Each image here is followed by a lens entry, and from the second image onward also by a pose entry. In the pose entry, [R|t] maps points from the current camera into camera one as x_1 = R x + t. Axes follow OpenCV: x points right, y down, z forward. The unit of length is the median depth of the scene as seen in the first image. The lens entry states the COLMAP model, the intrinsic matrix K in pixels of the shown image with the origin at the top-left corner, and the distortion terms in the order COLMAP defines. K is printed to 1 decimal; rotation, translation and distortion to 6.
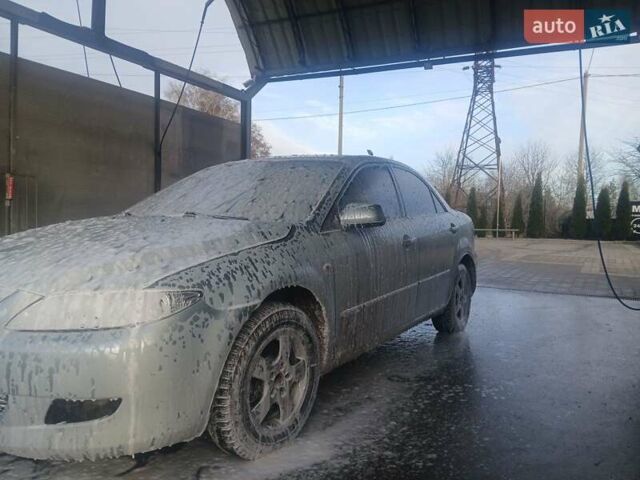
lens RADIAL K [[486.7, 0, 320.0], [0, 486.7, 240.0], [0, 0, 1]] dist [-0.004013, -0.007744]
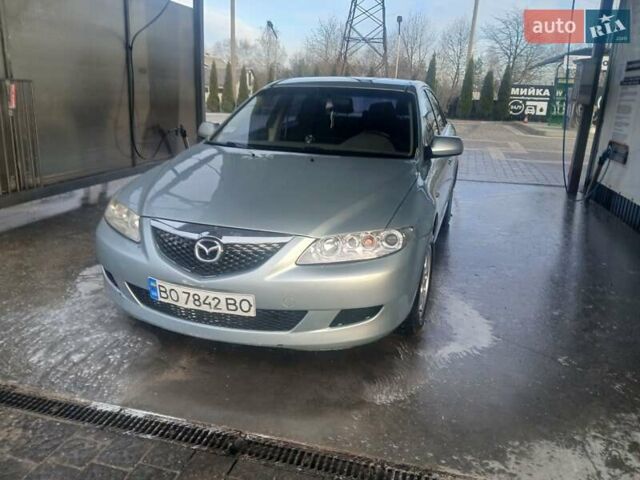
lens RADIAL K [[486.7, 0, 320.0], [0, 486.7, 240.0], [0, 0, 1]] dist [-0.004013, -0.007744]
pose [[0.971030, -0.060344, 0.231211, -0.290853], [0.000707, 0.968311, 0.249748, -0.071061], [-0.238955, -0.242350, 0.940302, -0.086758]]
